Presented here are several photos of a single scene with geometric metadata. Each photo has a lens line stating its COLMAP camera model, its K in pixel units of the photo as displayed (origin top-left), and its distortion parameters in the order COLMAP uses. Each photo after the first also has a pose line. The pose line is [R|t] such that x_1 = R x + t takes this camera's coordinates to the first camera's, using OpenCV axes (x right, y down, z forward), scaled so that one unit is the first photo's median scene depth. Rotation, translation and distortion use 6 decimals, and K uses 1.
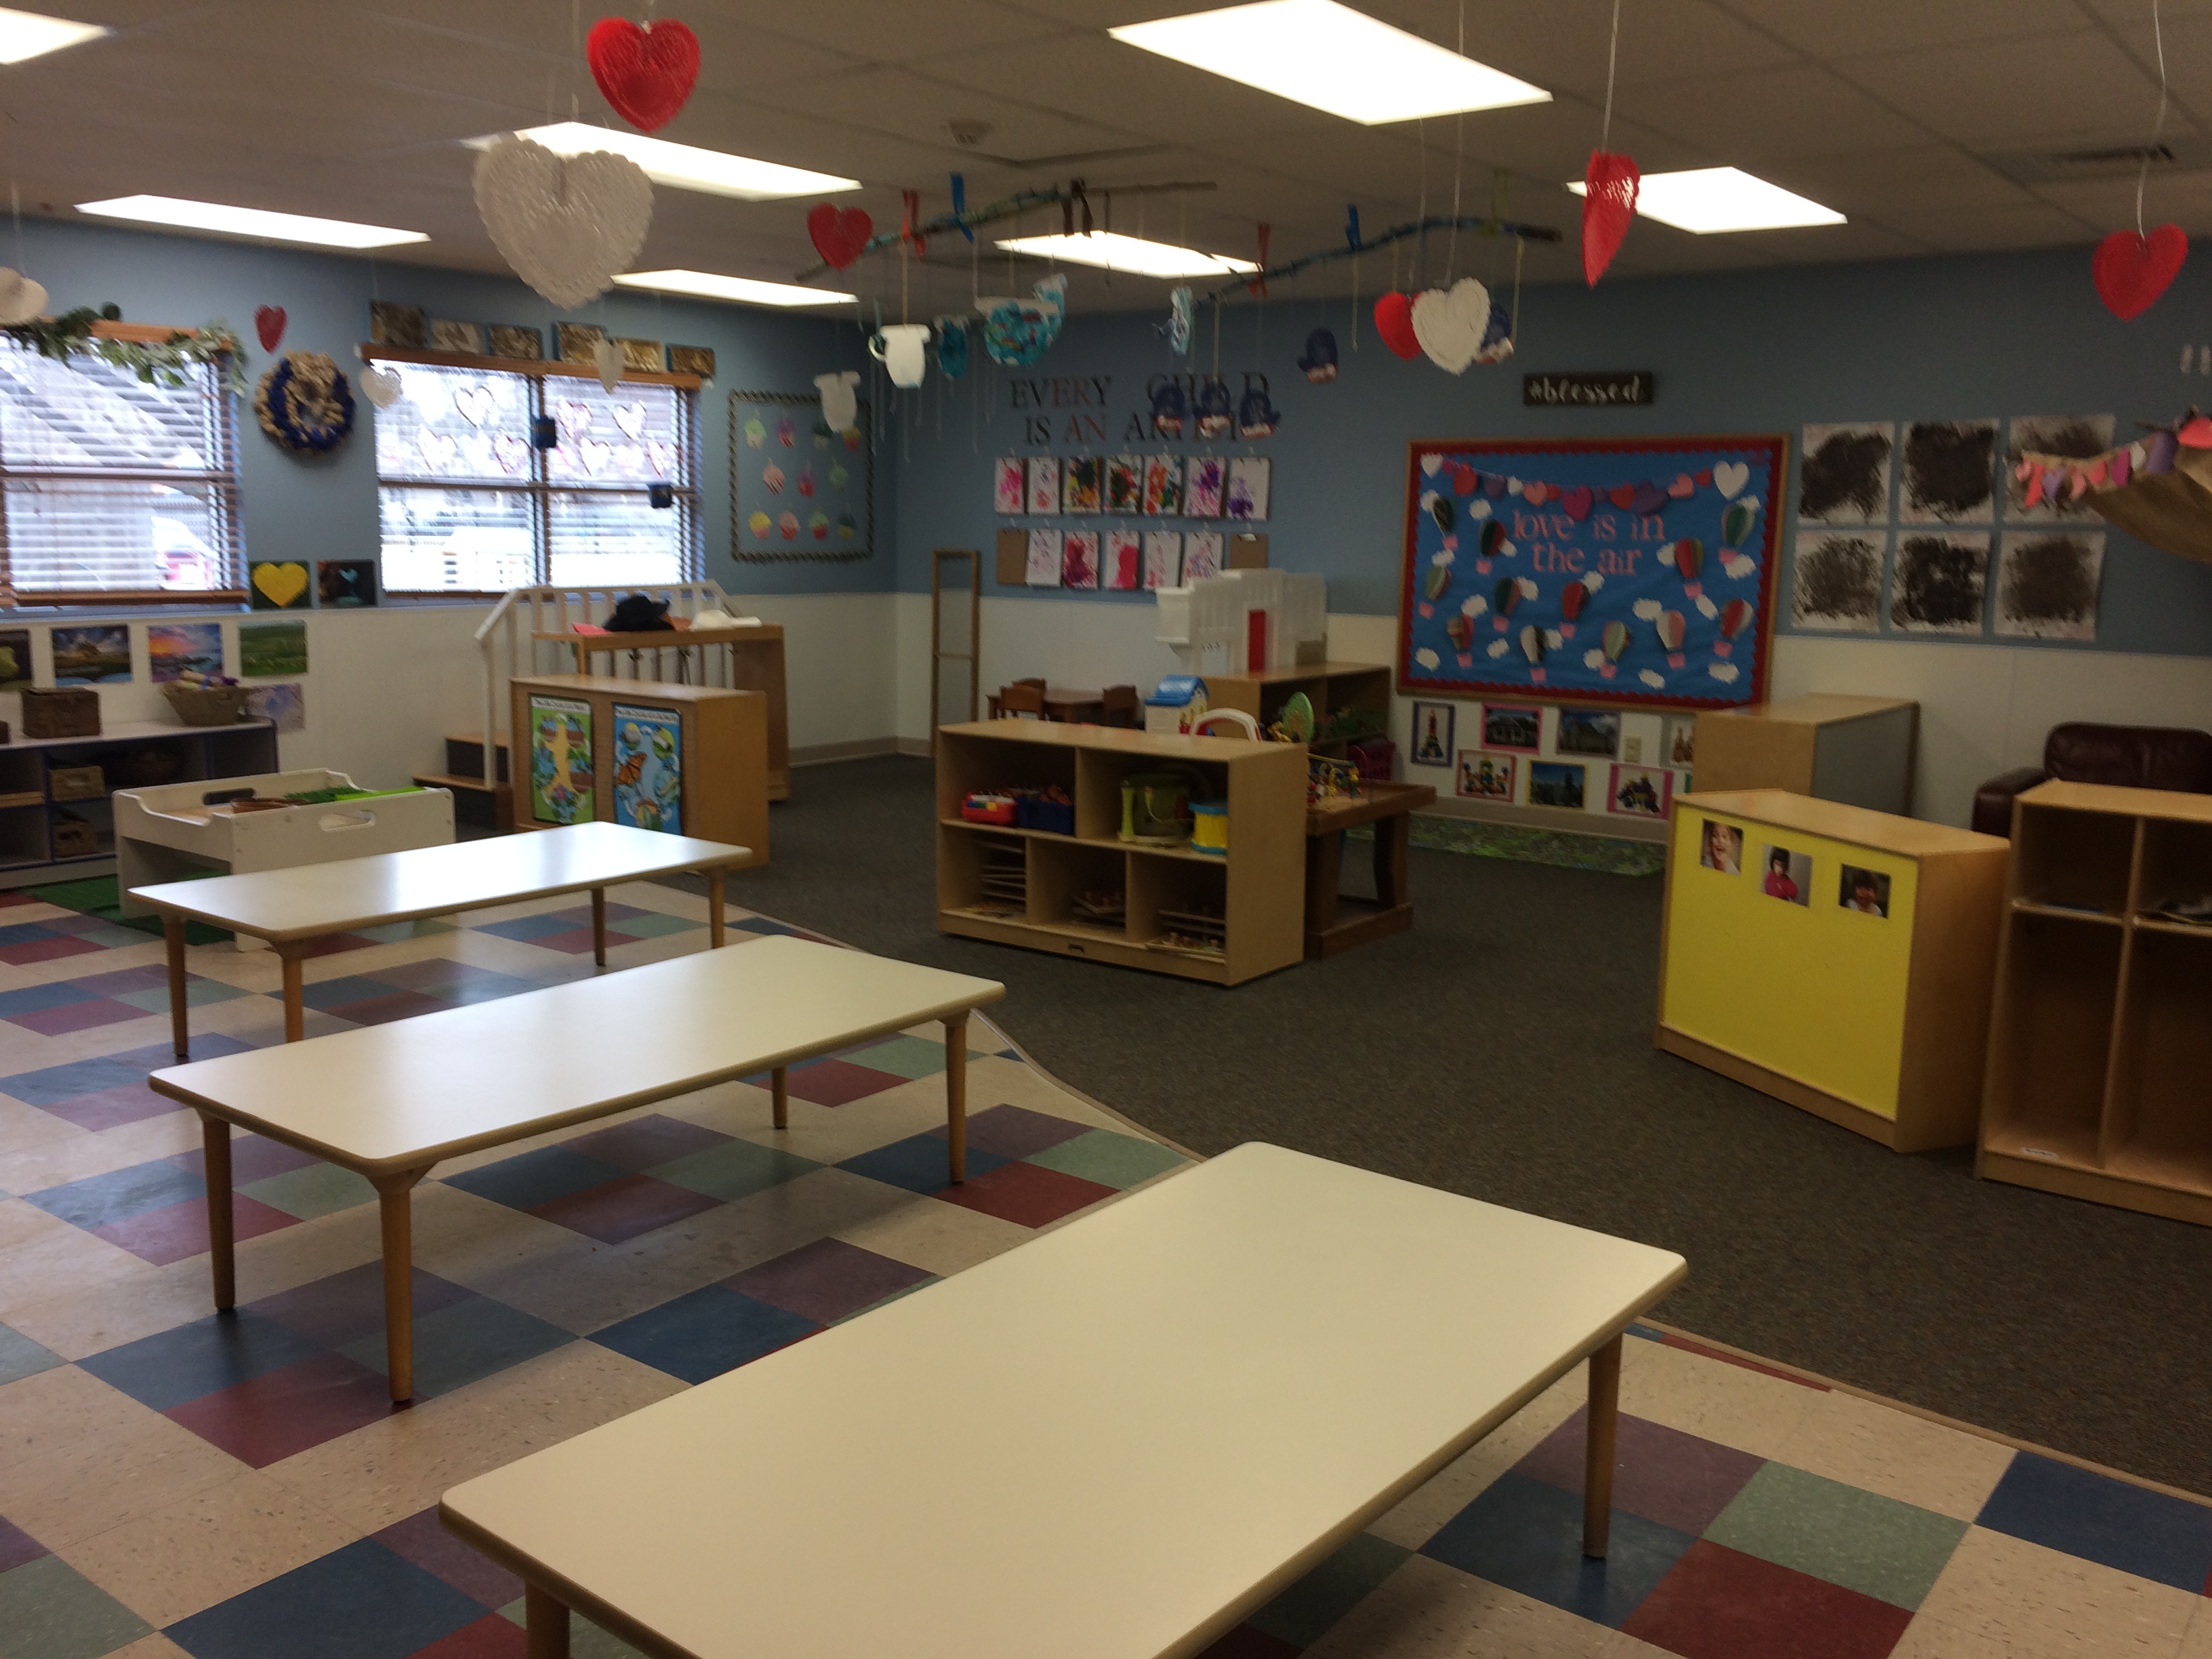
lens RADIAL K [[1889.7, 0, 1091.6], [0, 1889.7, 817.8], [0, 0, 1]] dist [0.065448, -0.073127]
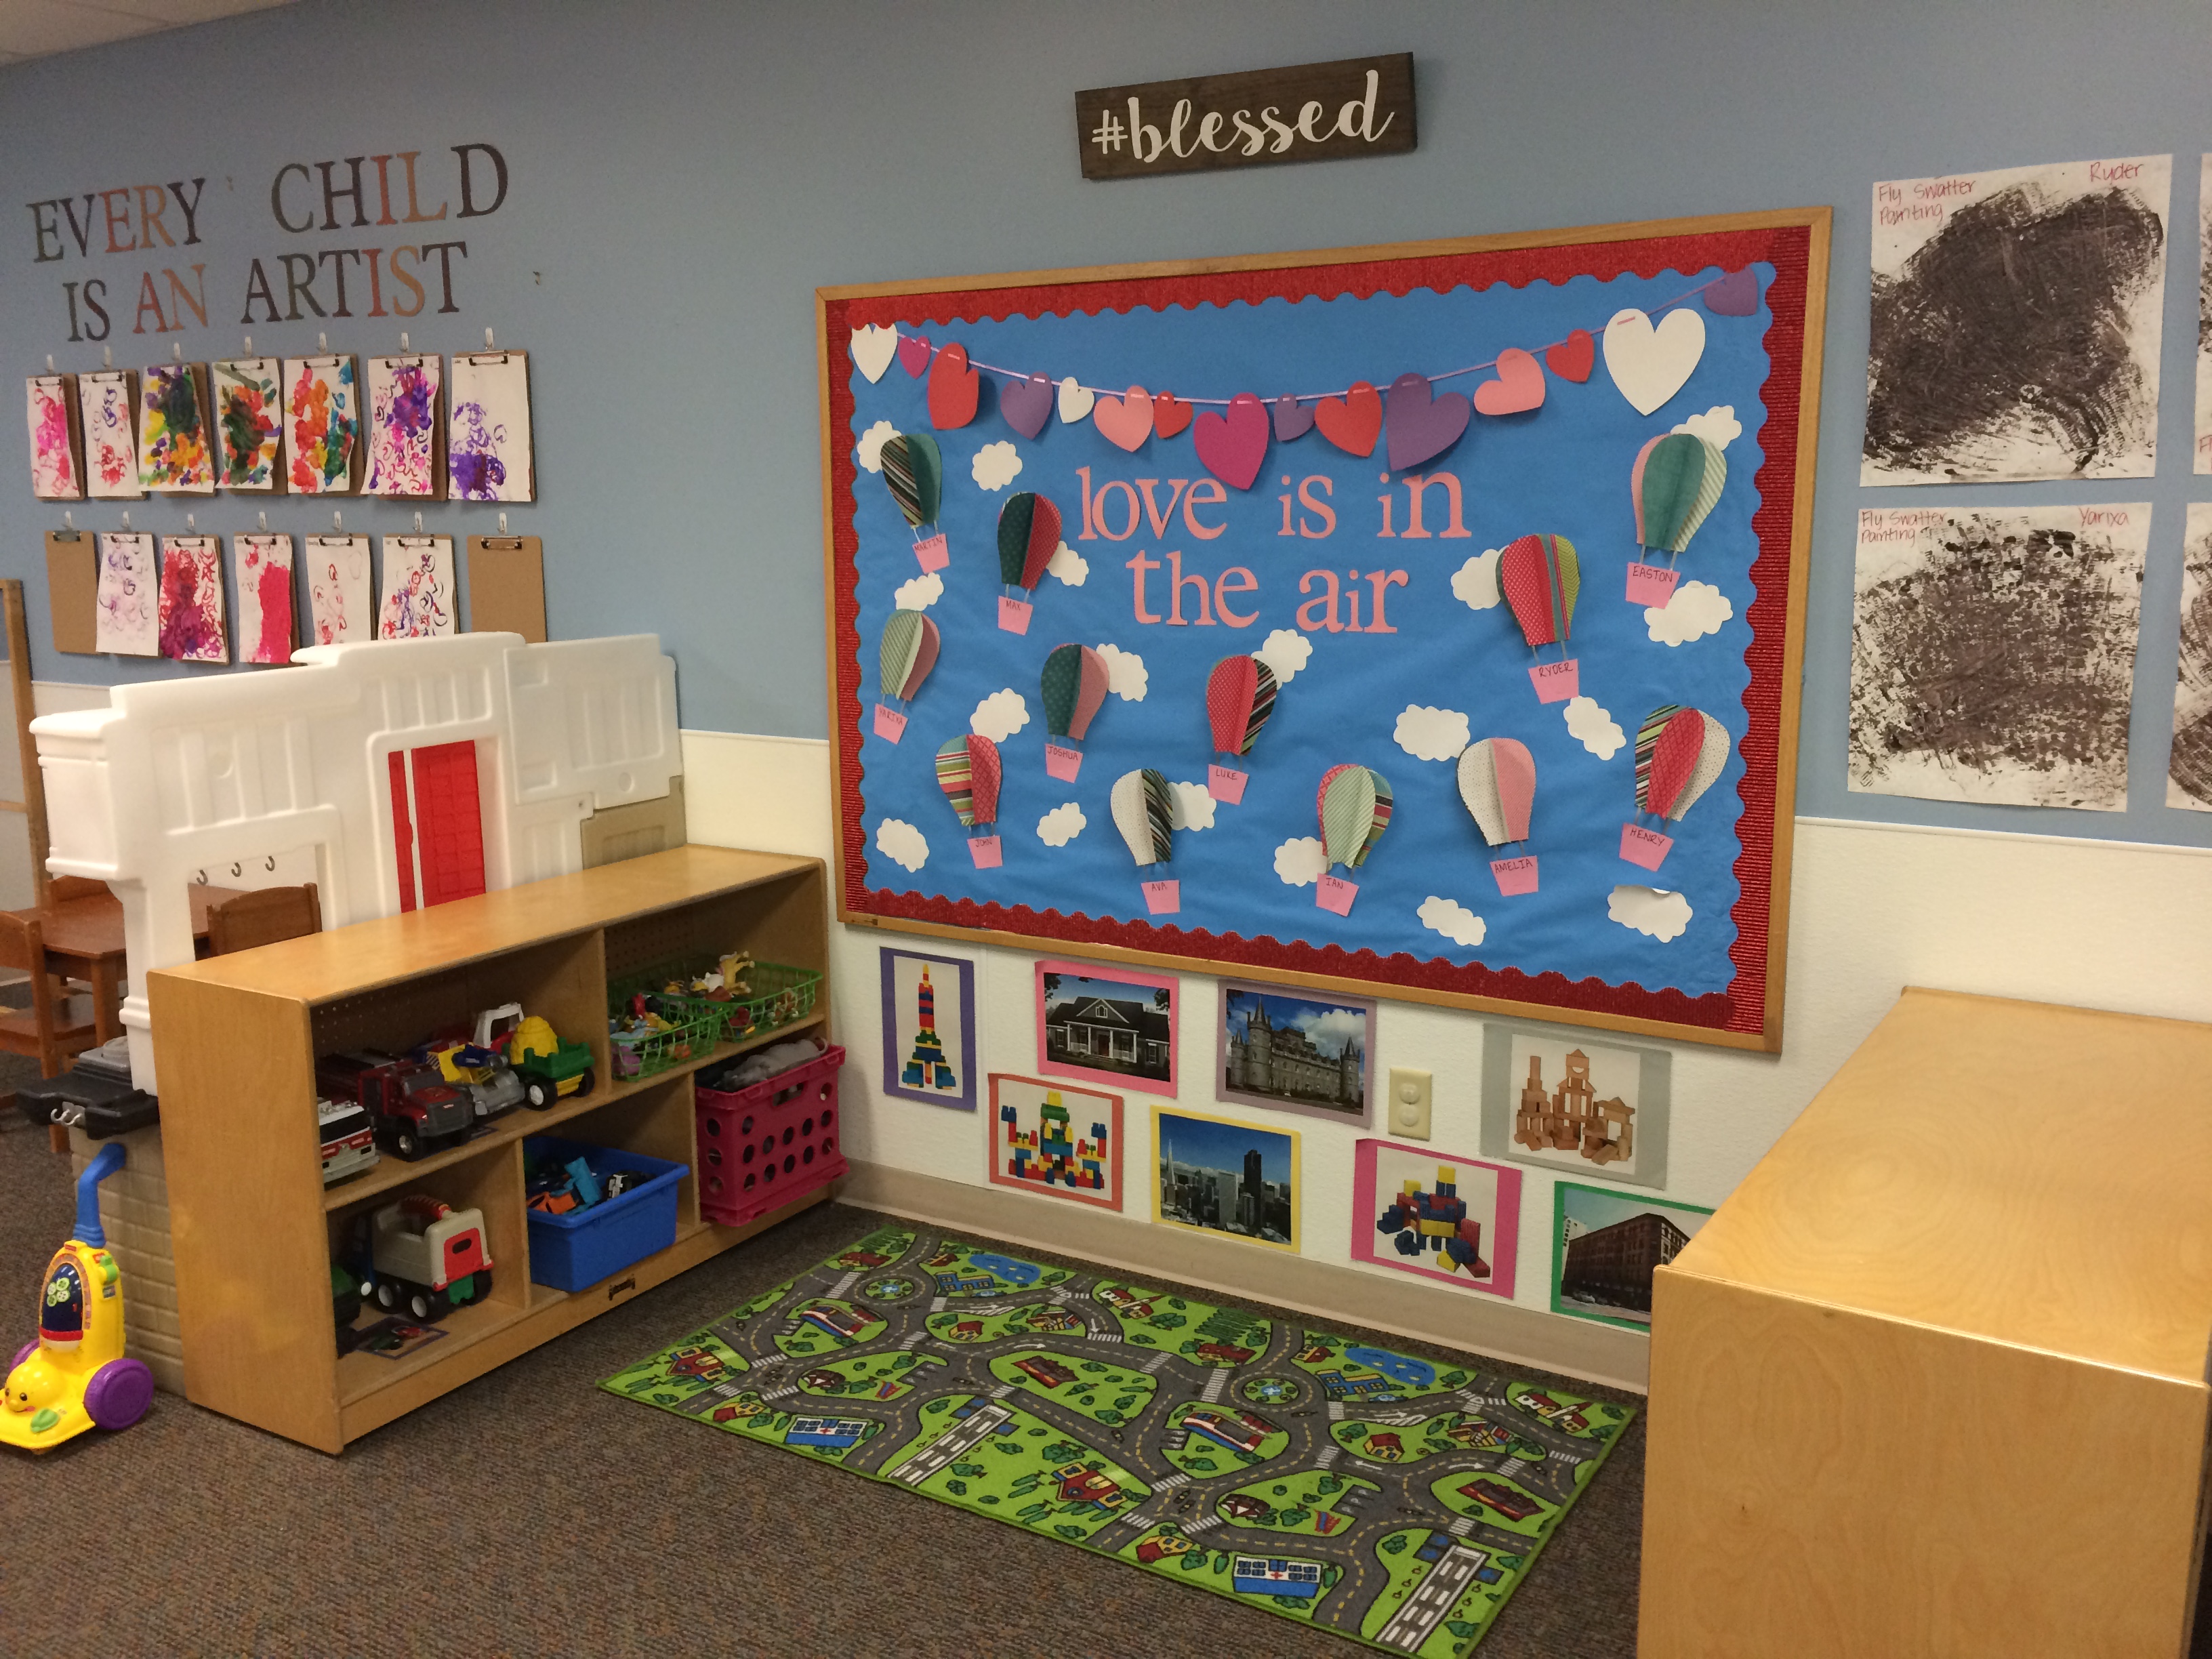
lens RADIAL K [[1889.7, 0, 1118.2], [0, 1889.7, 815.7], [0, 0, 1]] dist [0.065448, -0.073127]
pose [[0.992183, -0.047003, 0.115605, 0.181431], [0.045290, 0.998822, 0.017401, -0.097472], [-0.116287, -0.012029, 0.993143, 0.616527]]
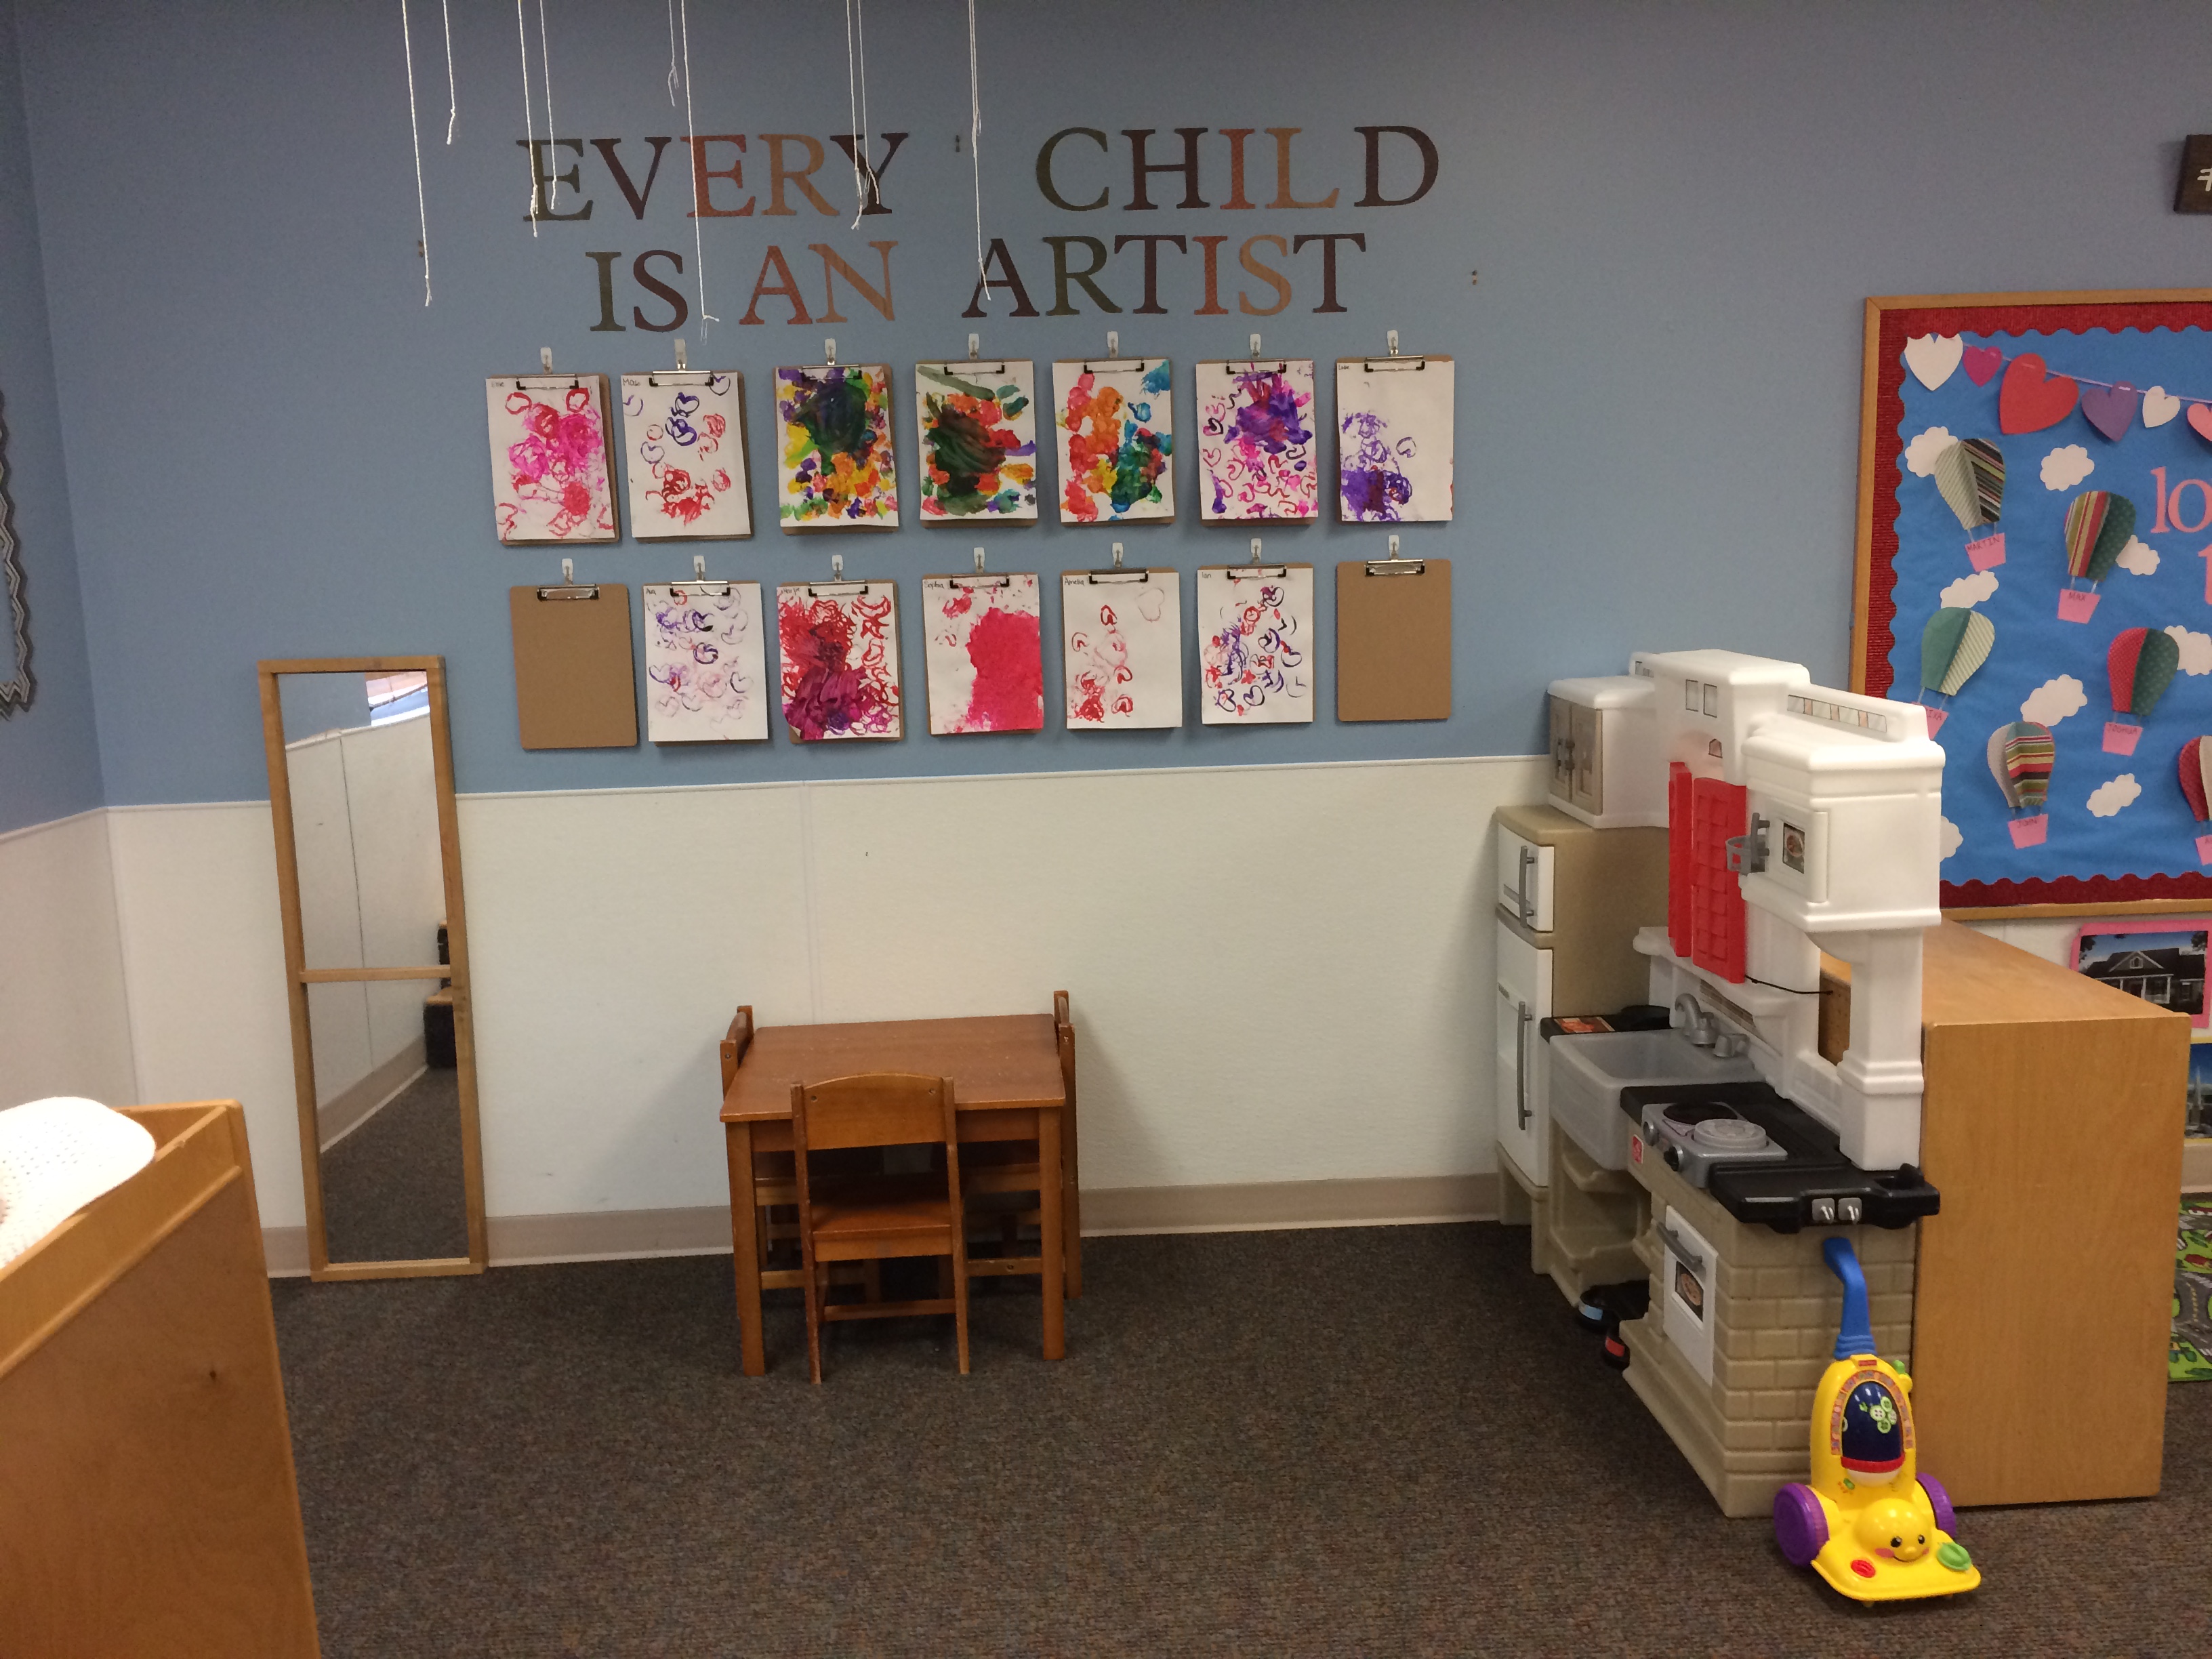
lens RADIAL K [[1889.7, 0, 1096.4], [0, 1889.7, 843.9], [0, 0, 1]] dist [0.065448, -0.073127]
pose [[0.760912, -0.136292, 0.634379, -0.229632], [0.143737, 0.988806, 0.040031, -0.128394], [-0.632734, 0.060724, 0.771985, 0.815969]]
